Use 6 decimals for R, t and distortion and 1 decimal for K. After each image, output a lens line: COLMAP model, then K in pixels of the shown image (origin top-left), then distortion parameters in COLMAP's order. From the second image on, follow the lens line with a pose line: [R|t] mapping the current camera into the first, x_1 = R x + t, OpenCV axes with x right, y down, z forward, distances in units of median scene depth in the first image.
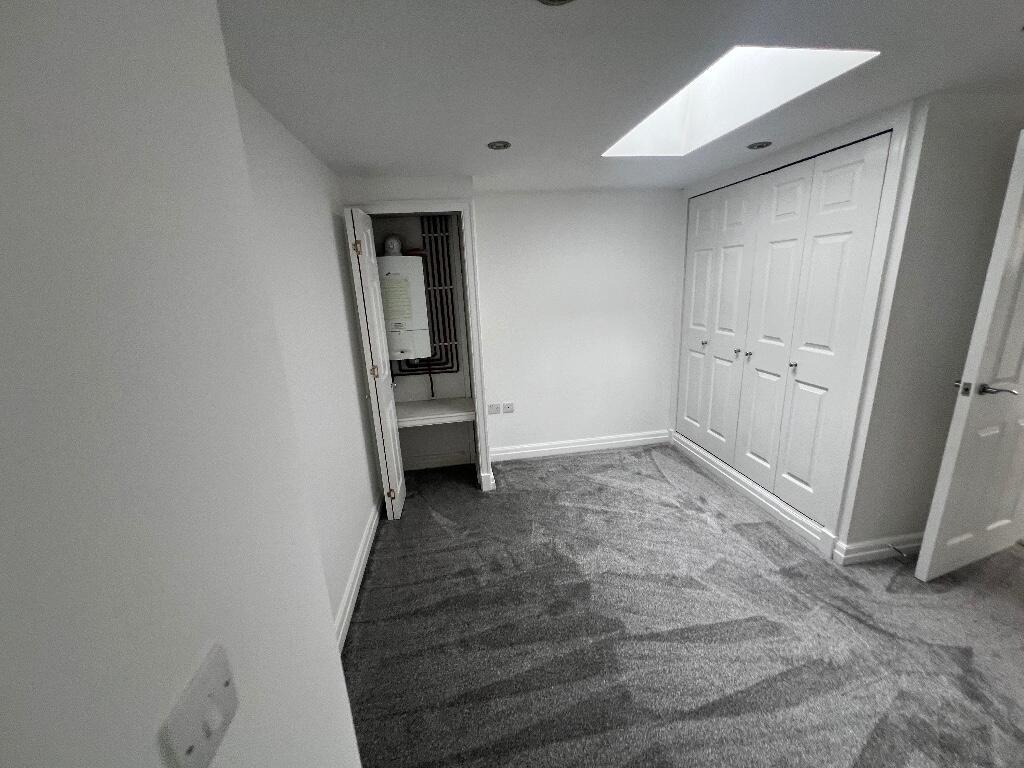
lens RADIAL K [[399.7, 0, 512.0], [0, 399.7, 384.0], [0, 0, 1]] dist [-0.010362, 0.000016]
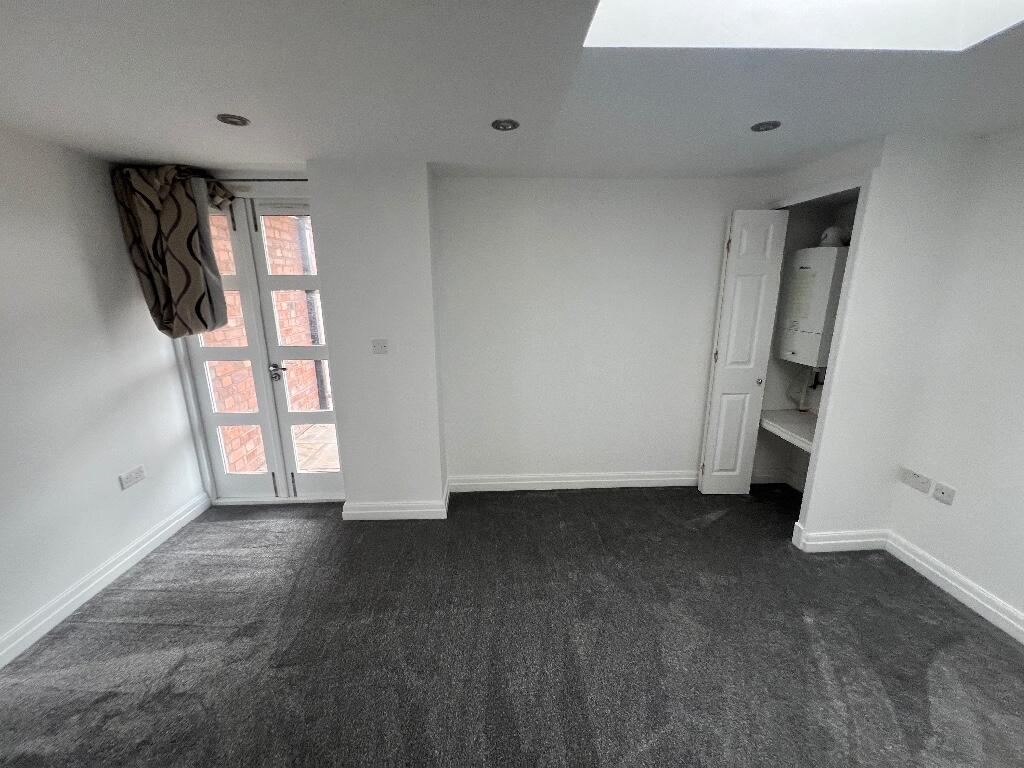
lens RADIAL K [[399.7, 0, 512.0], [0, 399.7, 384.0], [0, 0, 1]] dist [-0.010362, 0.000016]
pose [[-0.123899, 0.282103, -0.951350, 0.735749], [-0.234697, 0.923204, 0.304322, -0.150427], [0.964140, 0.260985, -0.048175, 0.466085]]
